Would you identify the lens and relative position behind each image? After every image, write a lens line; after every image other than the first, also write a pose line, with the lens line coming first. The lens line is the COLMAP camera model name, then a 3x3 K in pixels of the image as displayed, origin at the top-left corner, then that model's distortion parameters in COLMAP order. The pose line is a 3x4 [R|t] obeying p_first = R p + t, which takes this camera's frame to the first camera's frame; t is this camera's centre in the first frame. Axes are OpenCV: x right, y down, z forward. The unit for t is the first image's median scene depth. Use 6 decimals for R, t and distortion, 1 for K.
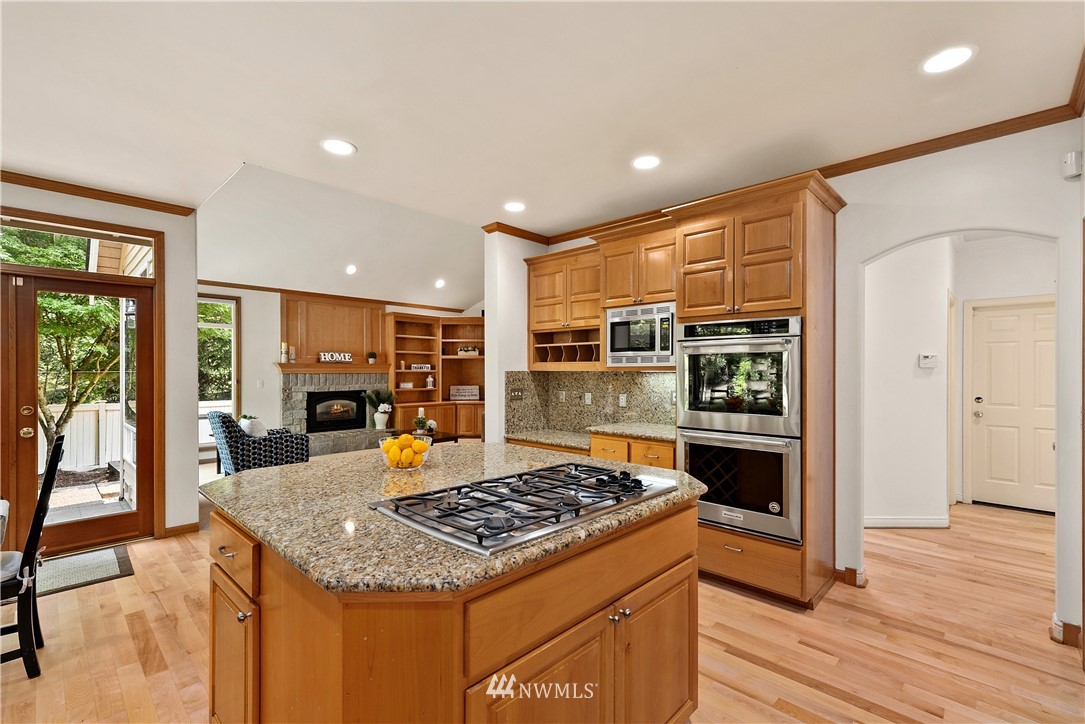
lens RADIAL K [[479.4, 0, 543.0], [0, 479.4, 367.1], [0, 0, 1]] dist [0.007668, 0.000922]
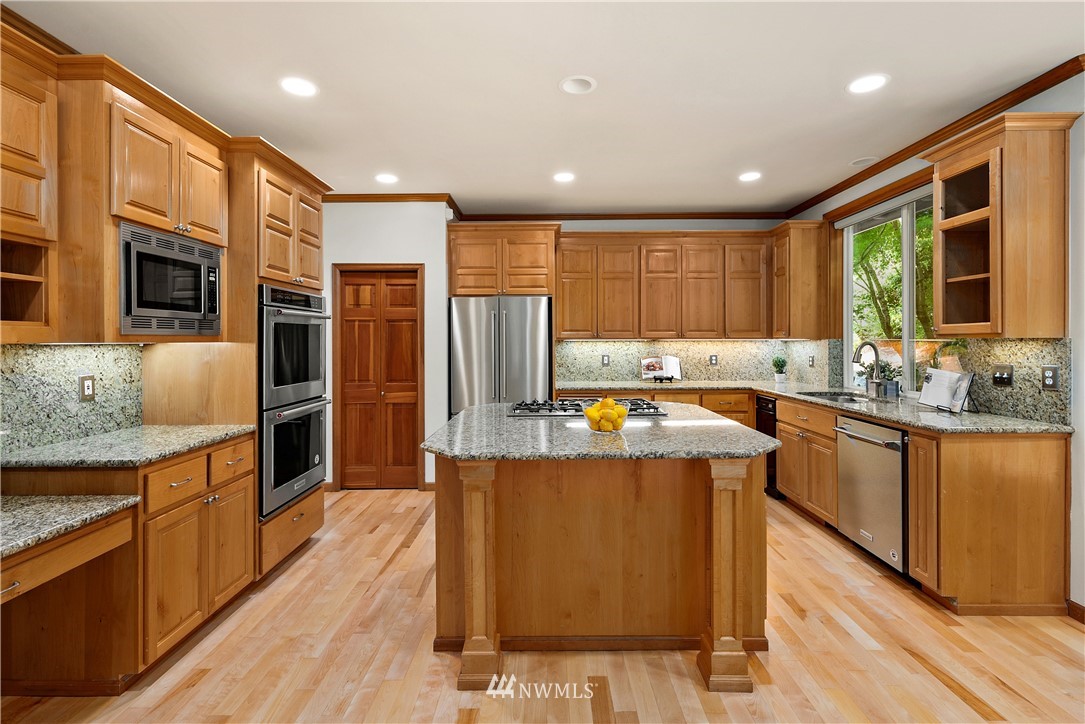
lens RADIAL K [[497.6, 0, 540.2], [0, 497.6, 339.0], [0, 0, 1]] dist [0.001567, 0.000375]
pose [[-0.684859, 0.004026, 0.728664, -0.257177], [-0.000070, 0.999984, -0.005591, 0.003318], [-0.728675, -0.003880, -0.684848, 0.480464]]
